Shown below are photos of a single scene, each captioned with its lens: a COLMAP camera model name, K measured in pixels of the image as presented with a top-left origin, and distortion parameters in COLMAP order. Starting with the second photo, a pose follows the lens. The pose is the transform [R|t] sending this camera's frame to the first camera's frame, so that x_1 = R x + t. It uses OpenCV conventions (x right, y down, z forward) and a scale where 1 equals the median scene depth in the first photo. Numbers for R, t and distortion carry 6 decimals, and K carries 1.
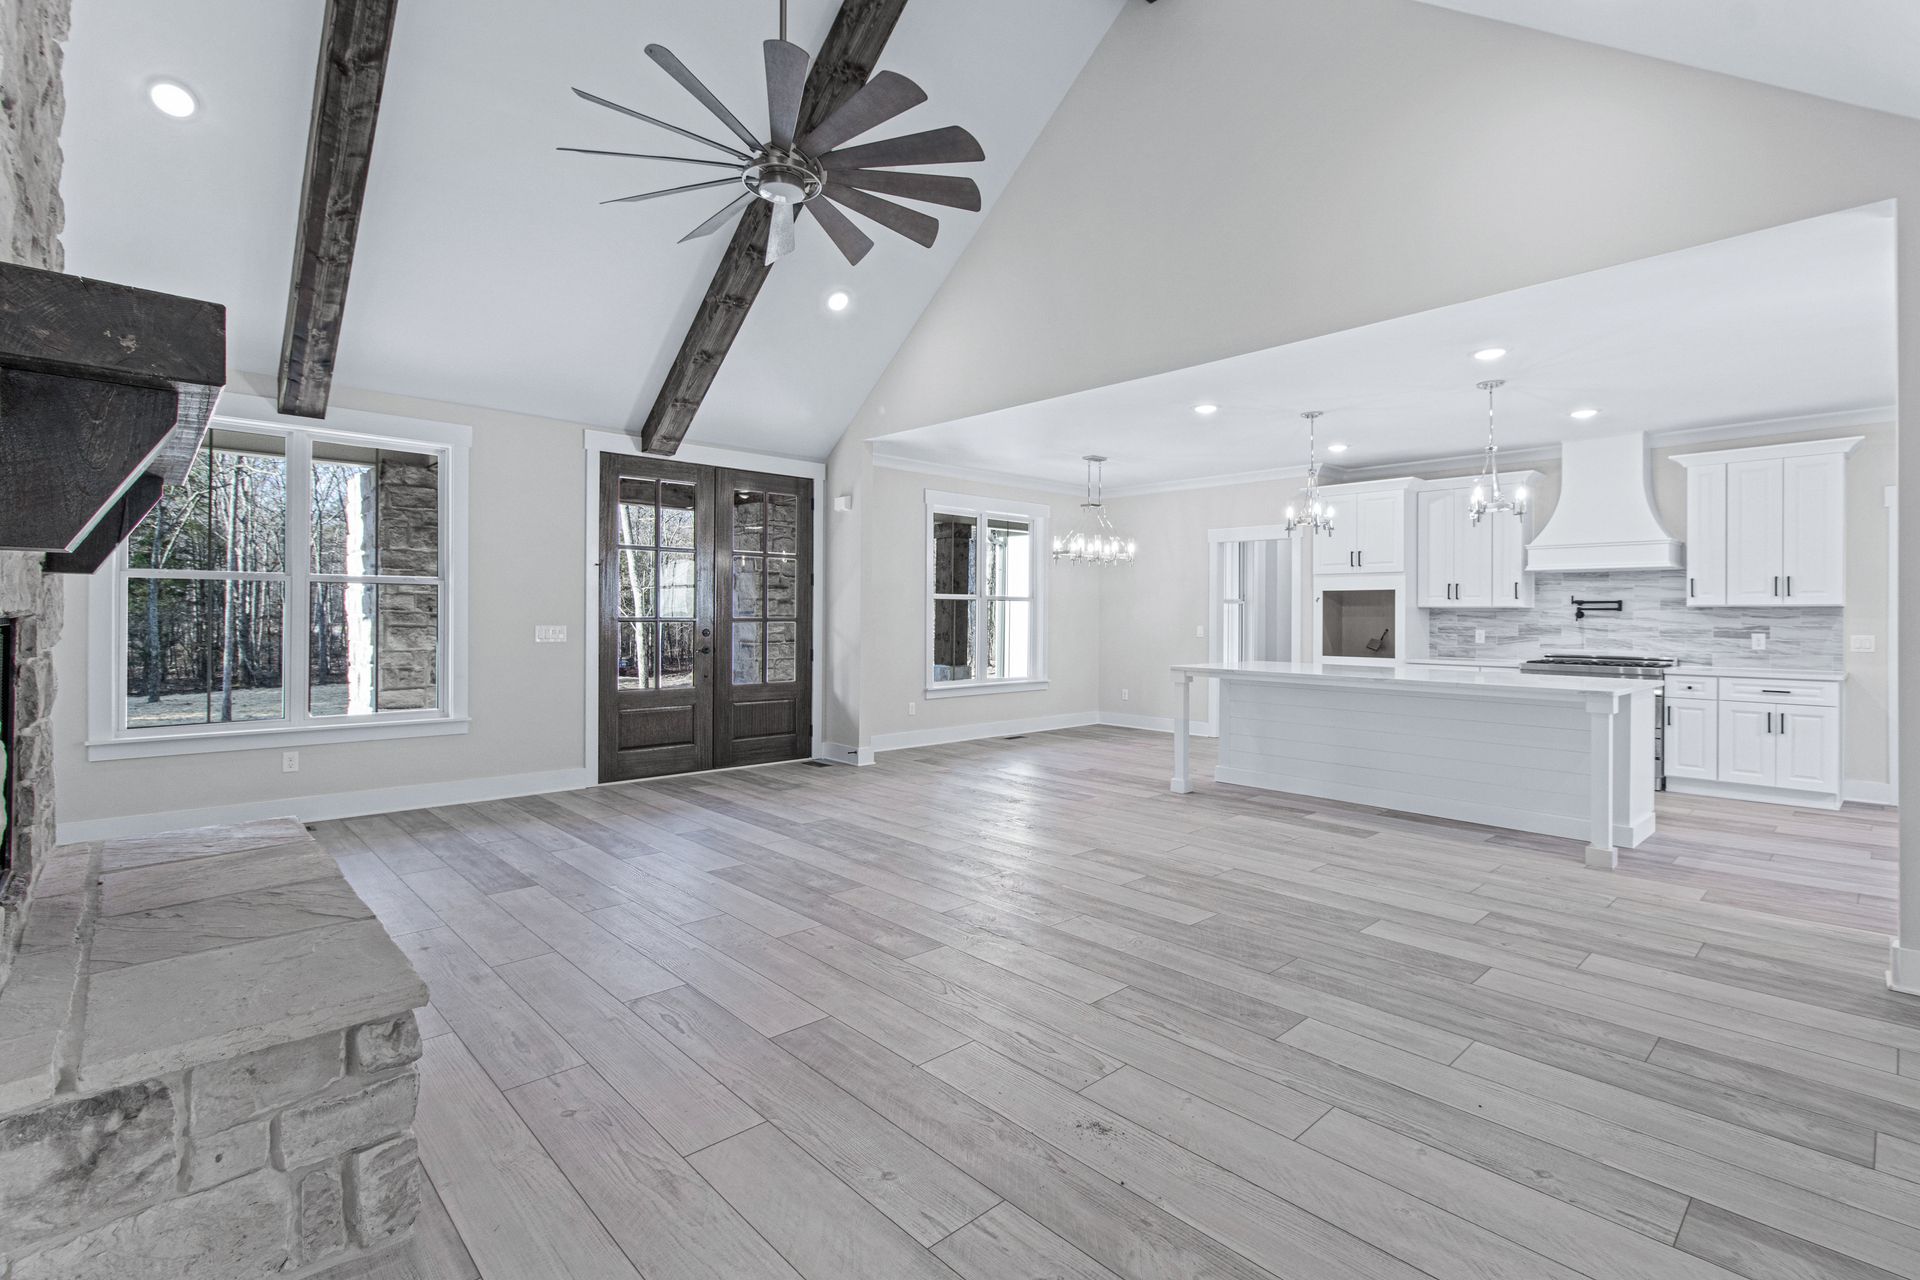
lens RADIAL K [[890.4, 0, 957.8], [0, 890.4, 620.0], [0, 0, 1]] dist [0.002250, 0.000901]
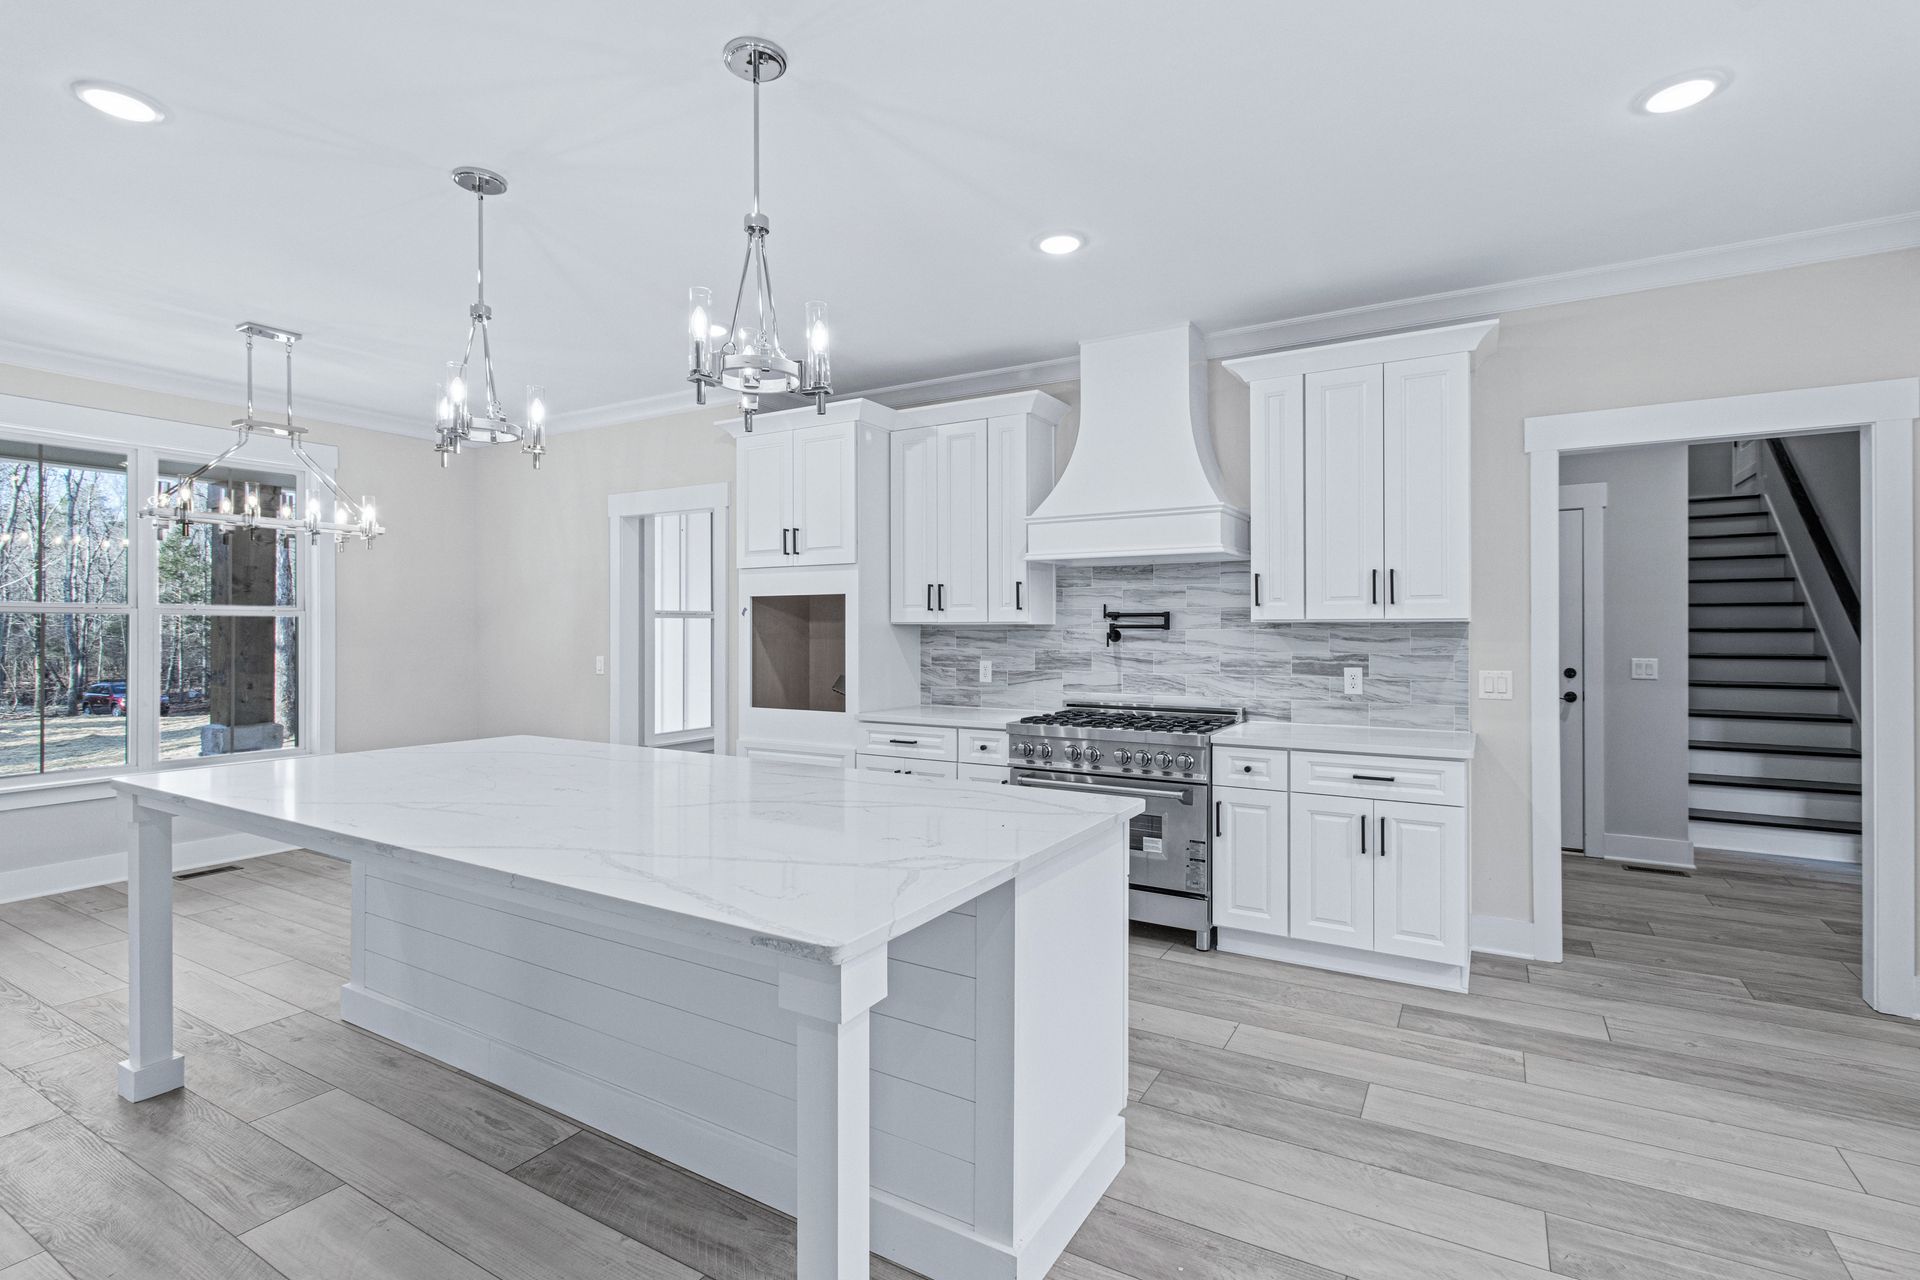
lens RADIAL K [[890.4, 0, 960.9], [0, 890.4, 635.5], [0, 0, 1]] dist [0.002250, 0.000901]
pose [[0.959824, -0.008521, 0.280475, 0.435997], [0.007925, 0.999963, 0.003261, -0.009147], [-0.280492, -0.000907, 0.959856, 0.457281]]
